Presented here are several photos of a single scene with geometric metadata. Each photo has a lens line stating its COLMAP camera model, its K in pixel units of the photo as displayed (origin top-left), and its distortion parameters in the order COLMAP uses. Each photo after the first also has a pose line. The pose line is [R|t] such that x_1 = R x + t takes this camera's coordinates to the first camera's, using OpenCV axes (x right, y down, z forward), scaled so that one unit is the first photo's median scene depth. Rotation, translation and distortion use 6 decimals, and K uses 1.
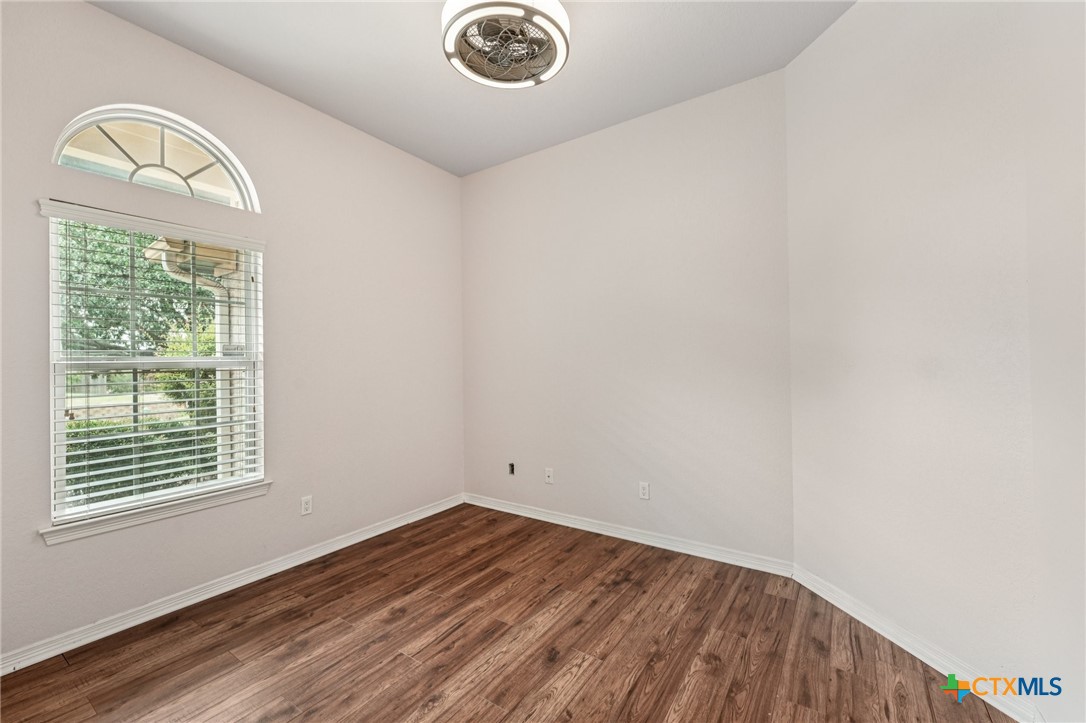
lens RADIAL K [[446.8, 0, 543.0], [0, 446.8, 361.5], [0, 0, 1]] dist [0.000985, 0.000157]
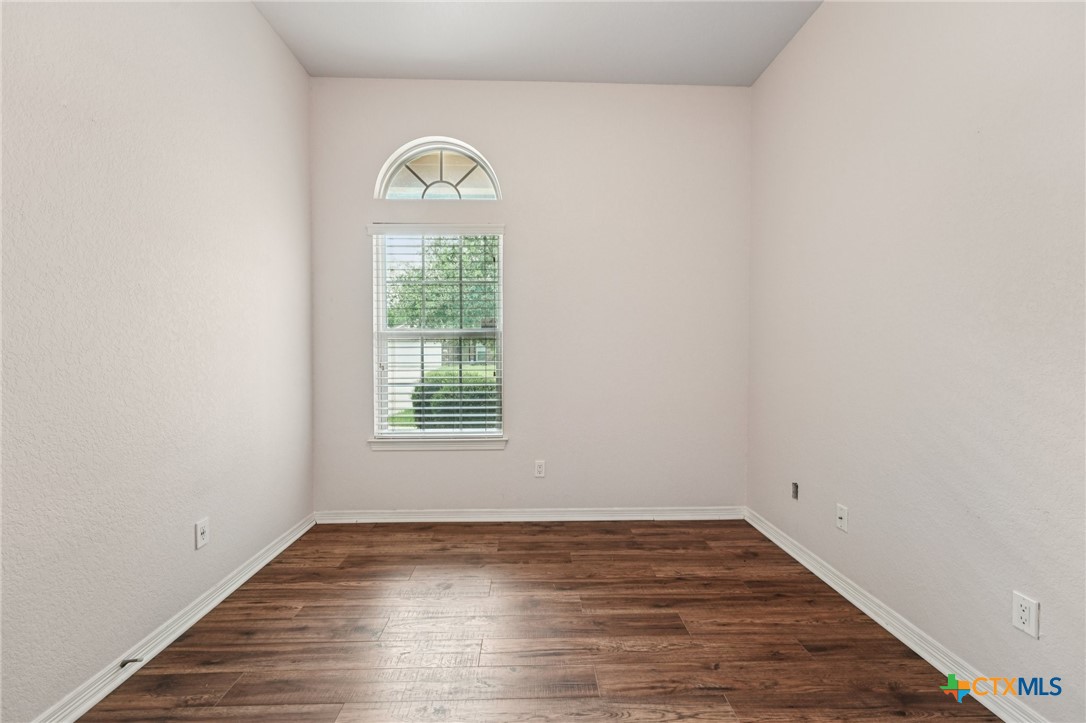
lens RADIAL K [[446.8, 0, 543.0], [0, 446.8, 361.5], [0, 0, 1]] dist [0.000985, 0.000157]
pose [[0.586039, 0.032691, -0.809623, 0.333199], [-0.006125, 0.999336, 0.035918, 0.031705], [0.810260, -0.016090, 0.585850, 0.405237]]
